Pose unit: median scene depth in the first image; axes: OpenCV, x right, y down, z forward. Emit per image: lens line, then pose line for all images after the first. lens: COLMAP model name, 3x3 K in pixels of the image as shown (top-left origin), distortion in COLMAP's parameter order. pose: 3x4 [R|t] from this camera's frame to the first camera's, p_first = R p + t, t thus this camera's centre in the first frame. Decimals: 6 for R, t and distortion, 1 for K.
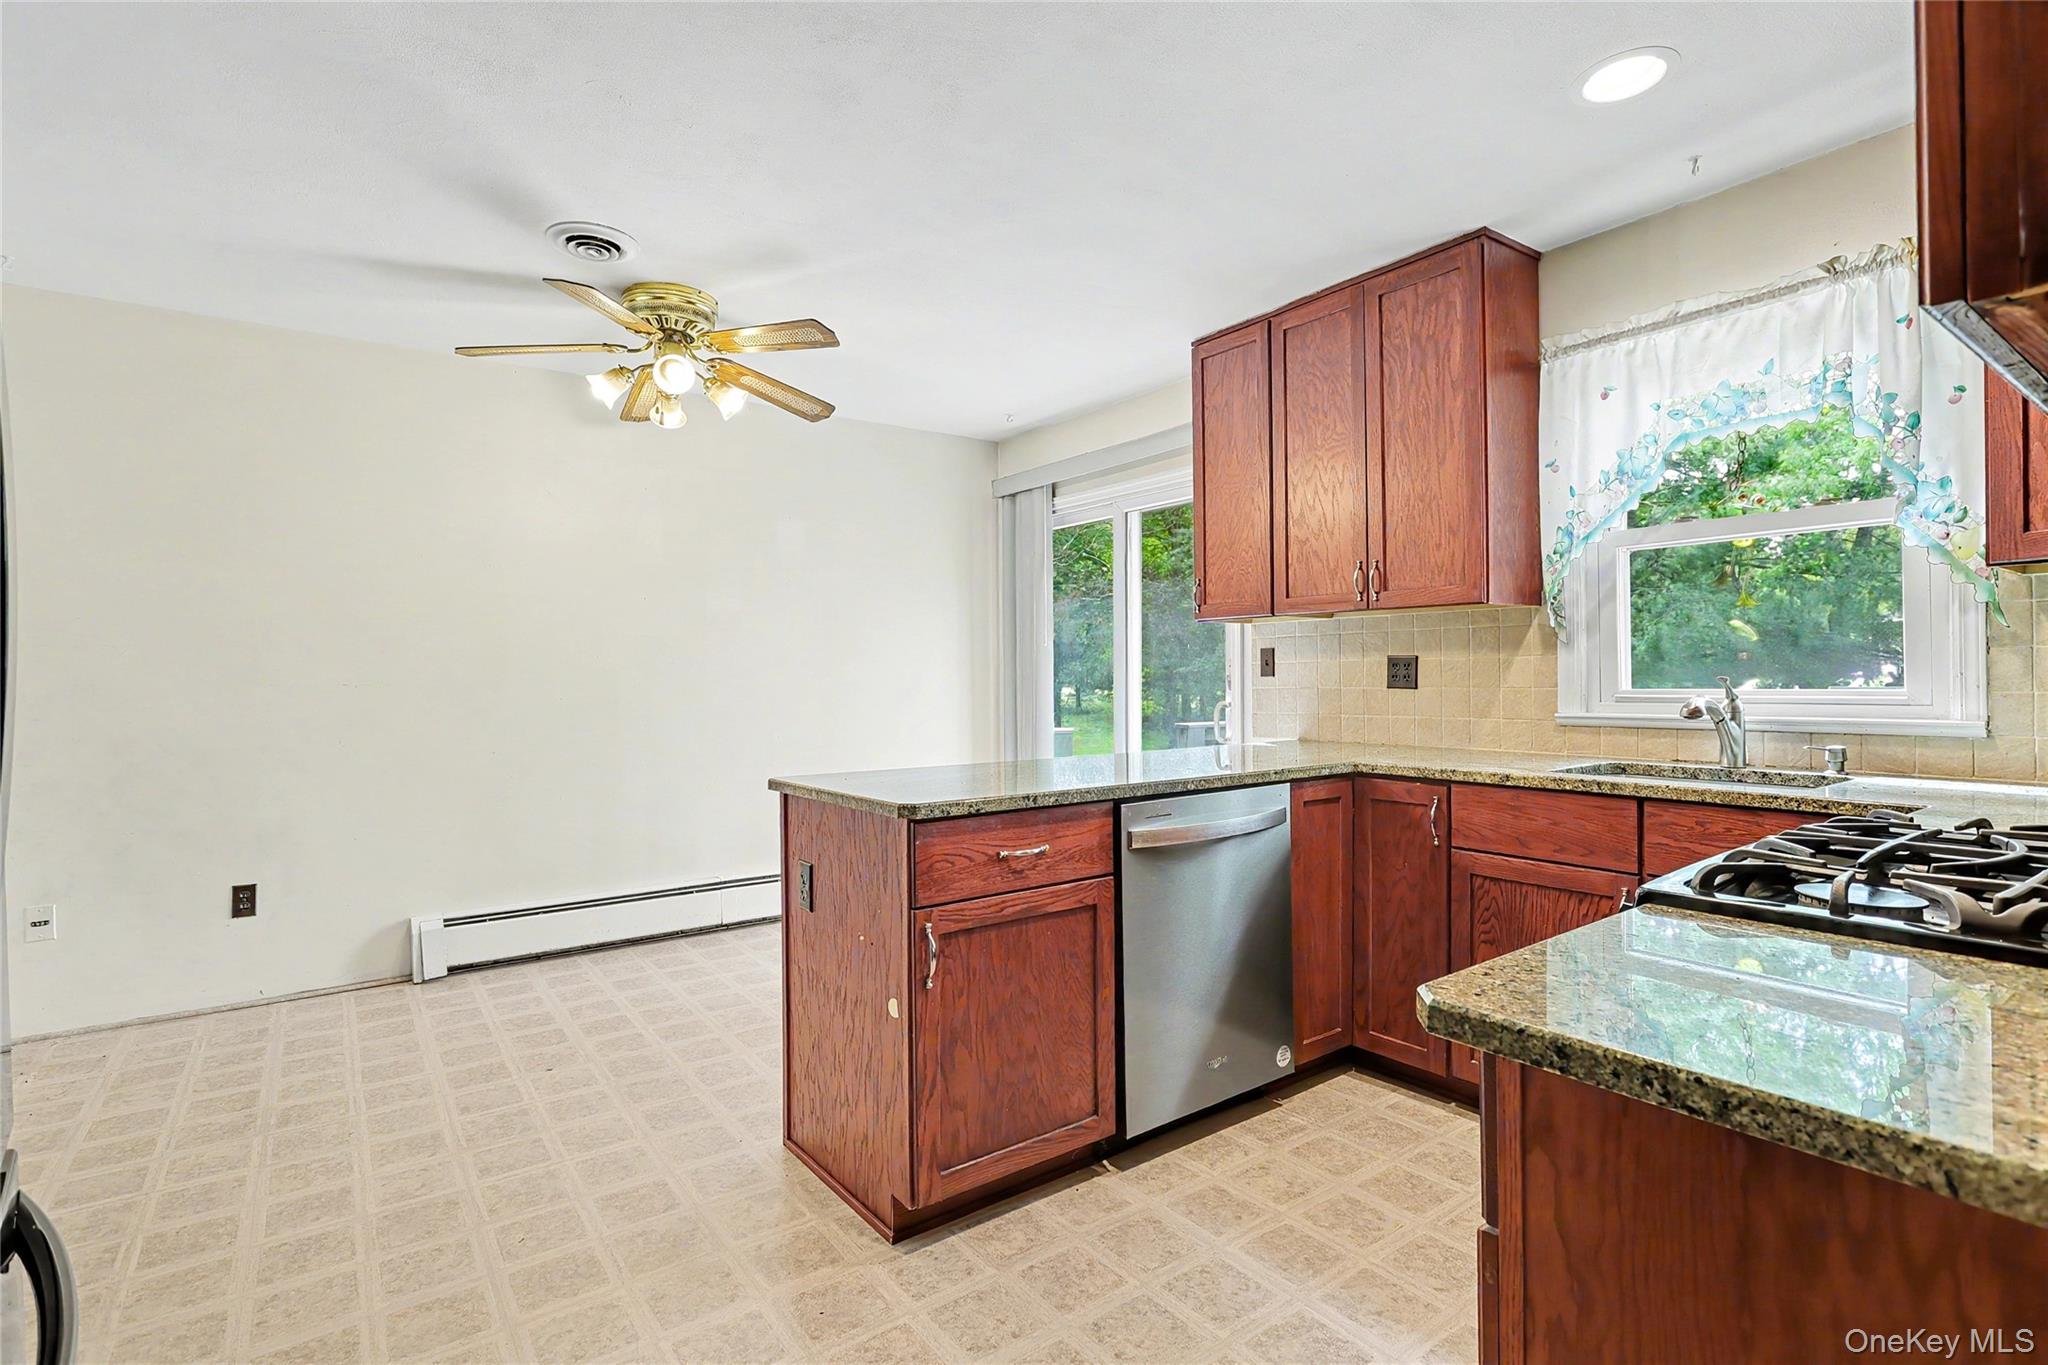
lens RADIAL K [[971.1, 0, 1021.9], [0, 971.1, 677.1], [0, 0, 1]] dist [-0.011894, 0.003656]
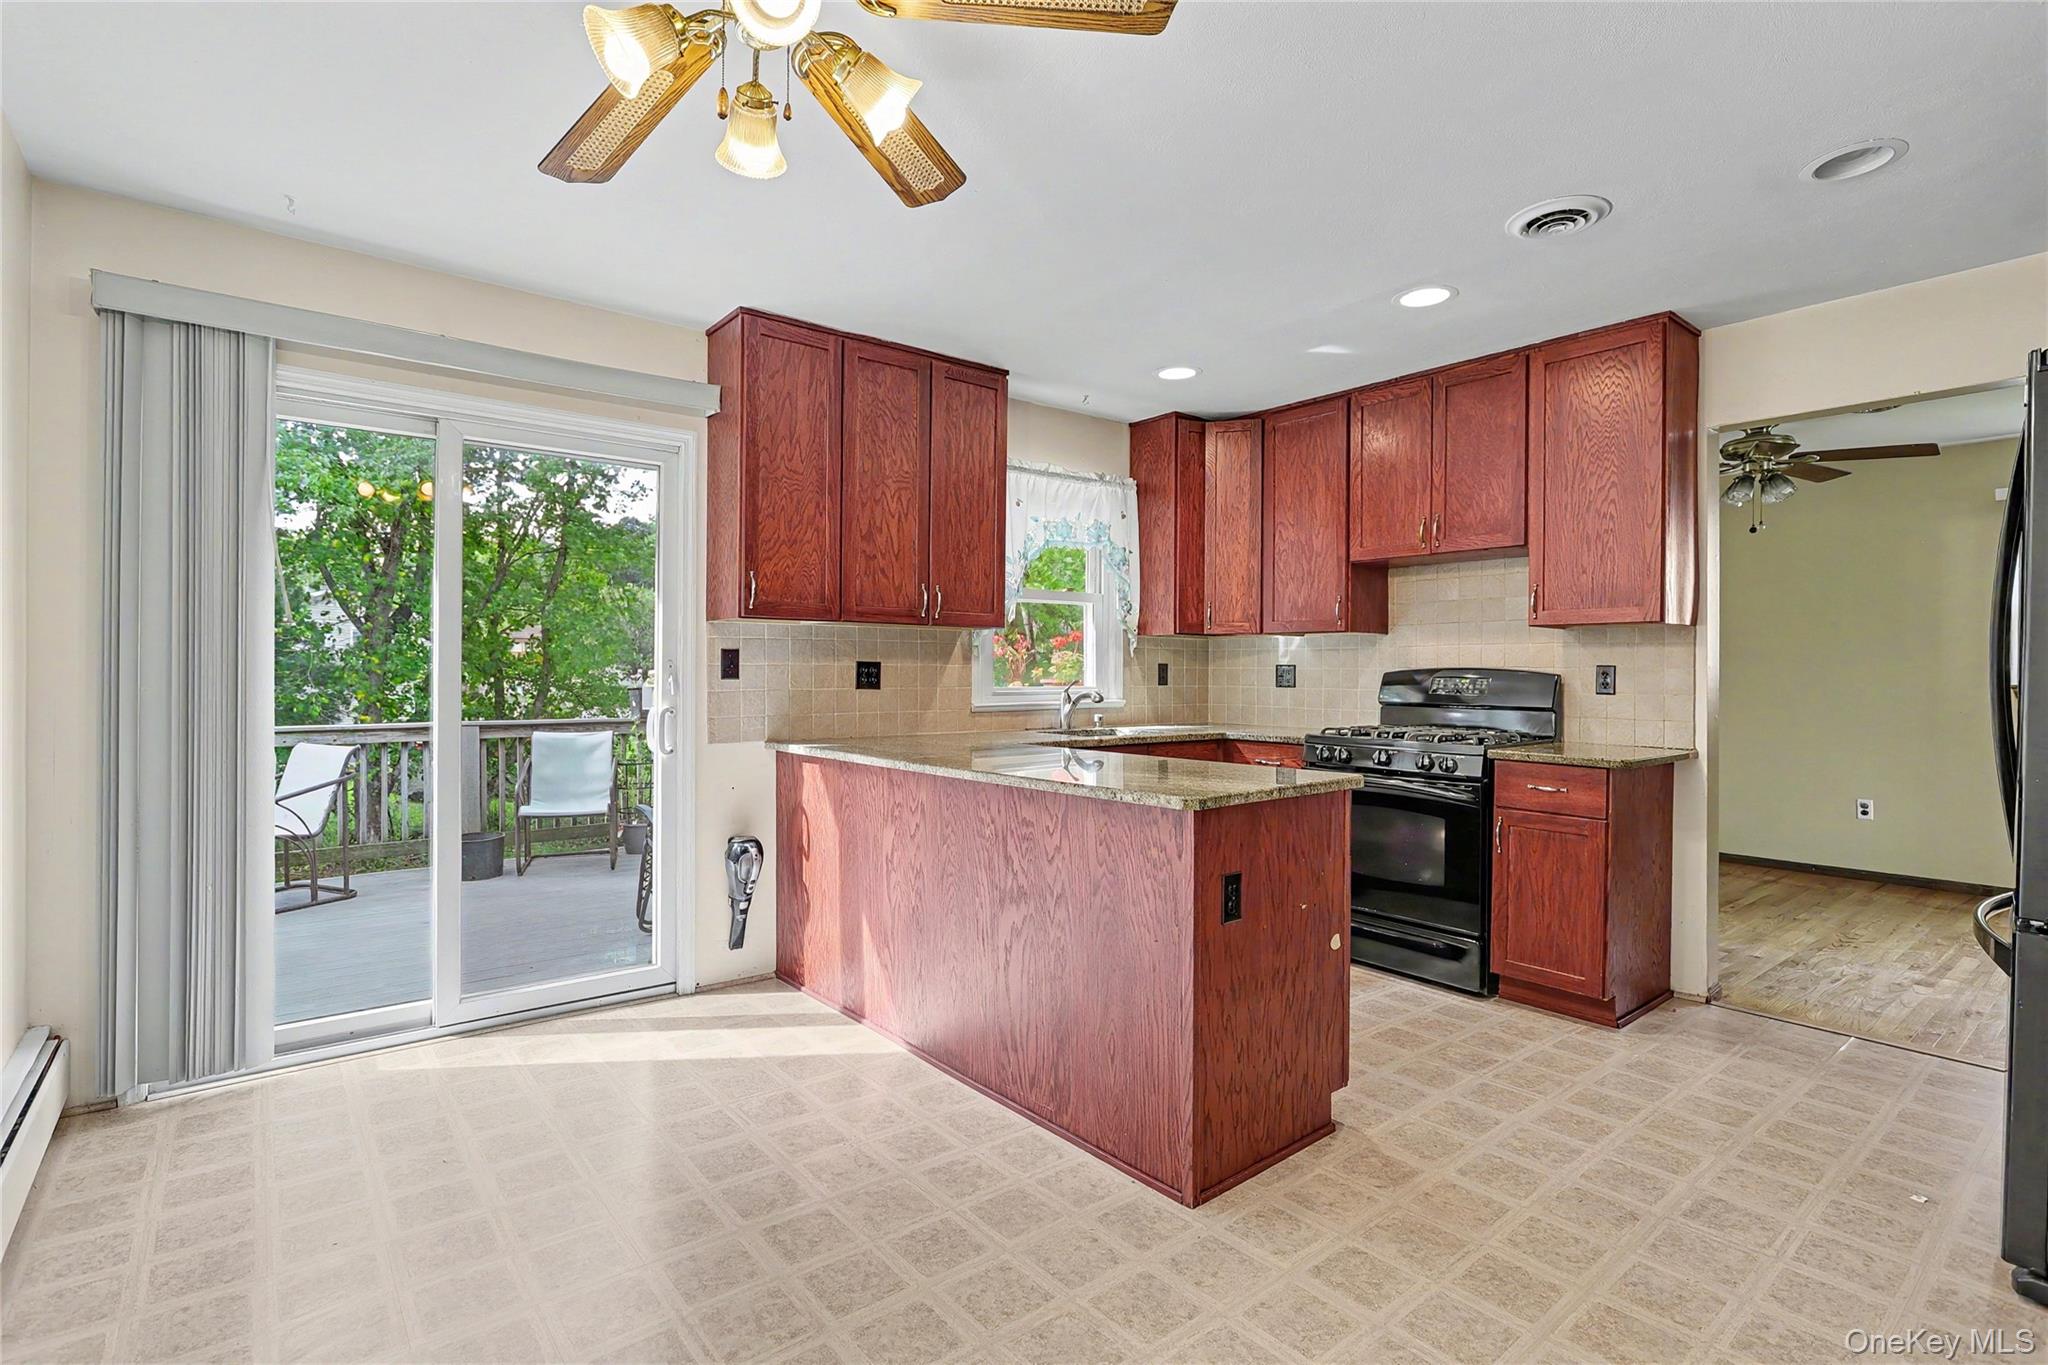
lens RADIAL K [[971.1, 0, 1018.1], [0, 971.1, 672.7], [0, 0, 1]] dist [-0.011894, 0.003656]
pose [[-0.046865, 0.010479, 0.998846, -1.079423], [-0.000141, 0.999945, -0.010497, 0.005543], [-0.998901, -0.000632, -0.046861, 1.161414]]
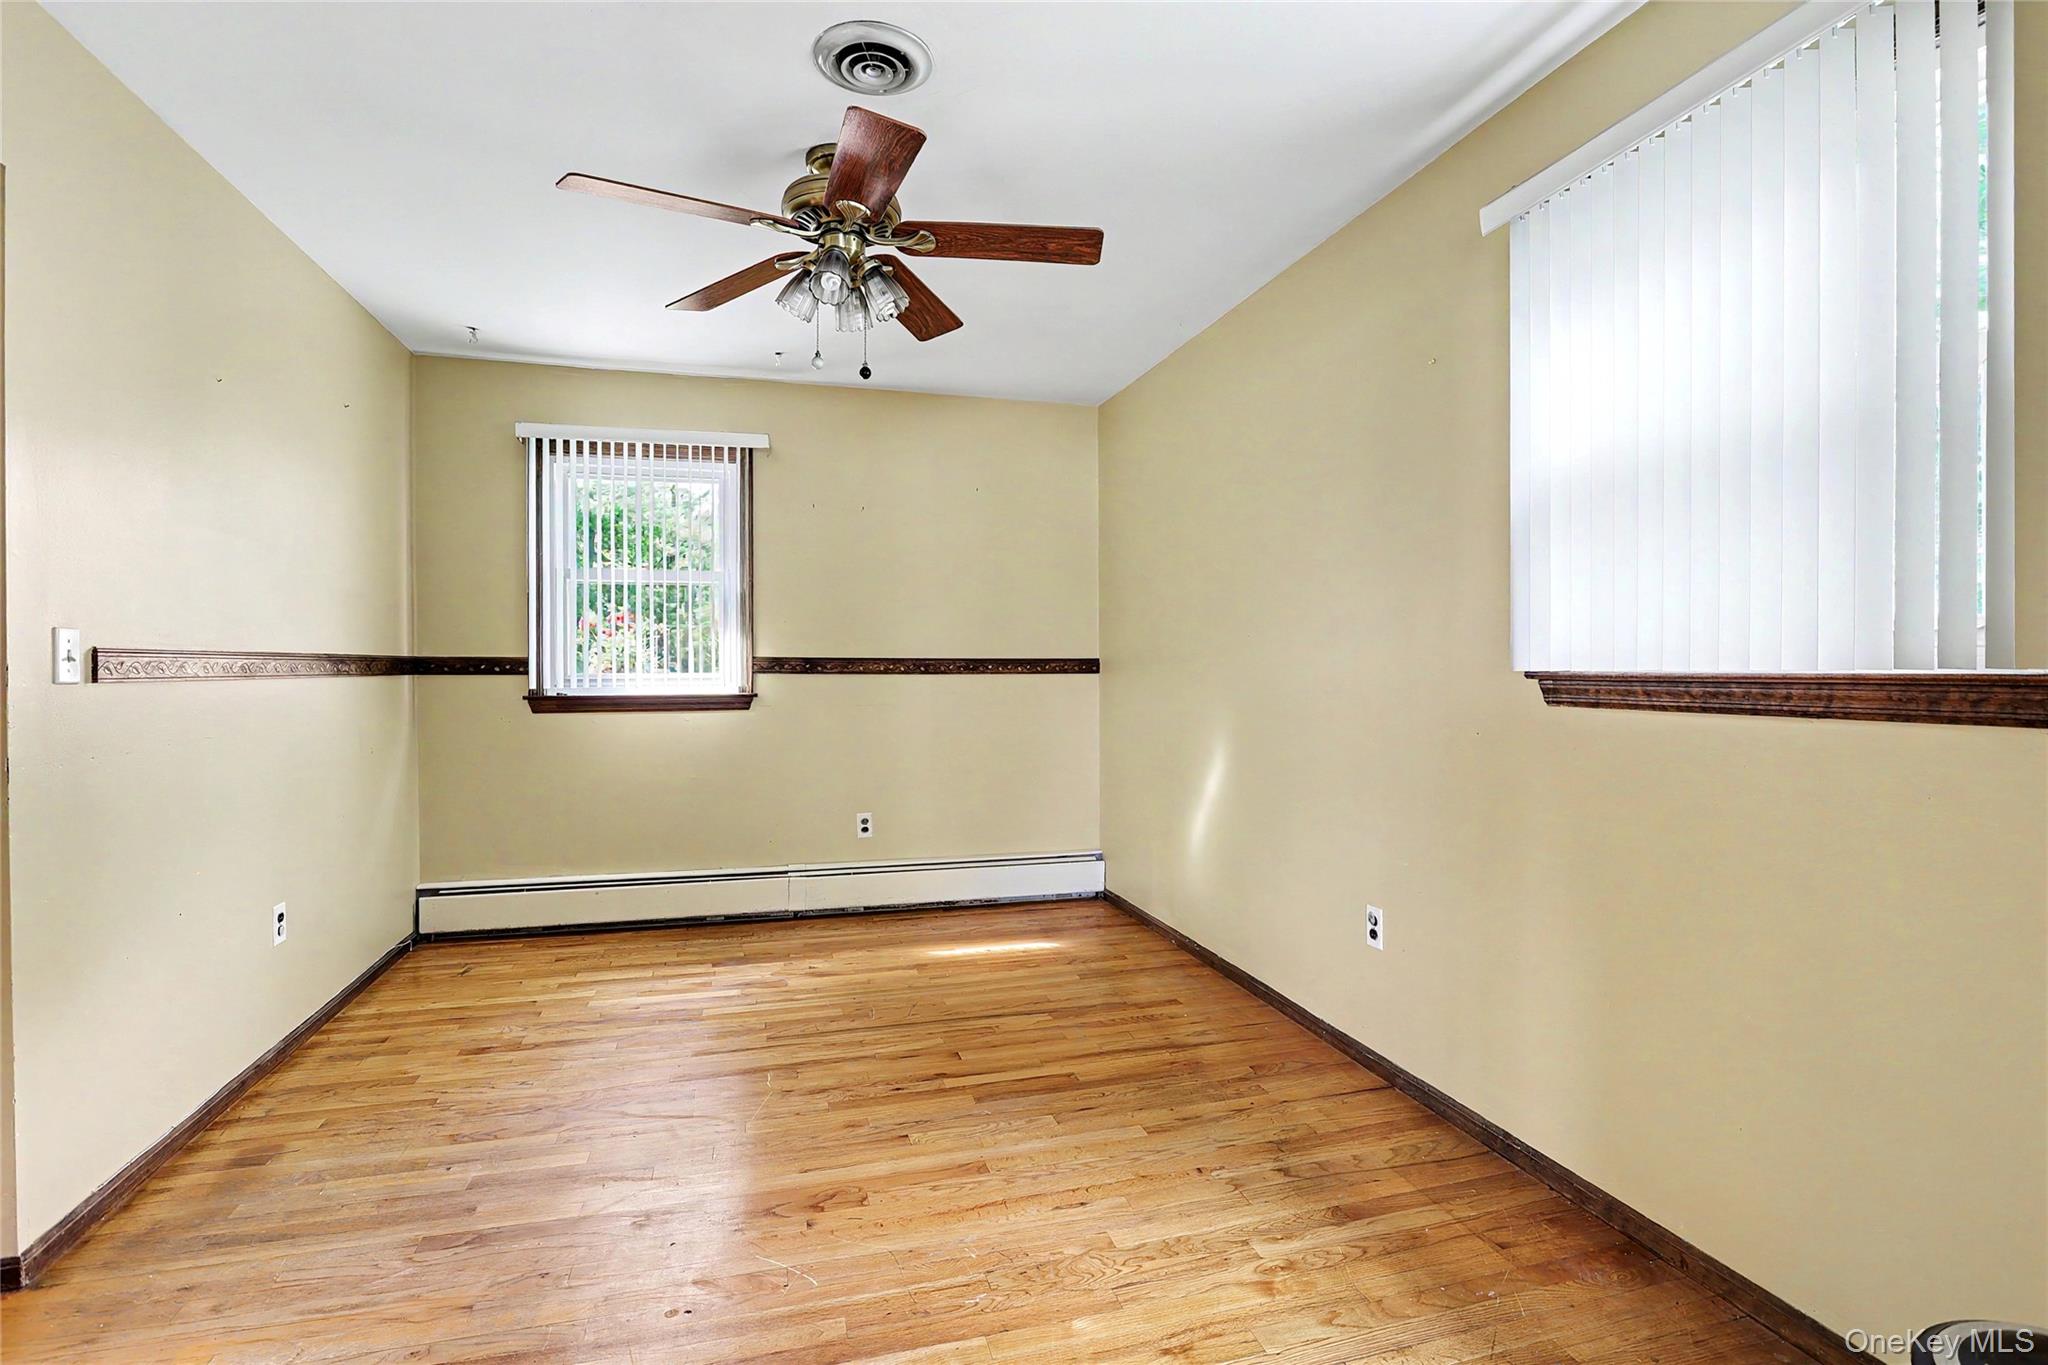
lens RADIAL K [[971.1, 0, 1020.2], [0, 971.1, 694.9], [0, 0, 1]] dist [-0.011894, 0.003656]
pose [[0.342112, -0.007871, 0.939626, -0.094618], [-0.006582, 0.999920, 0.010772, 0.031716], [-0.939636, -0.009870, 0.342033, -0.863894]]
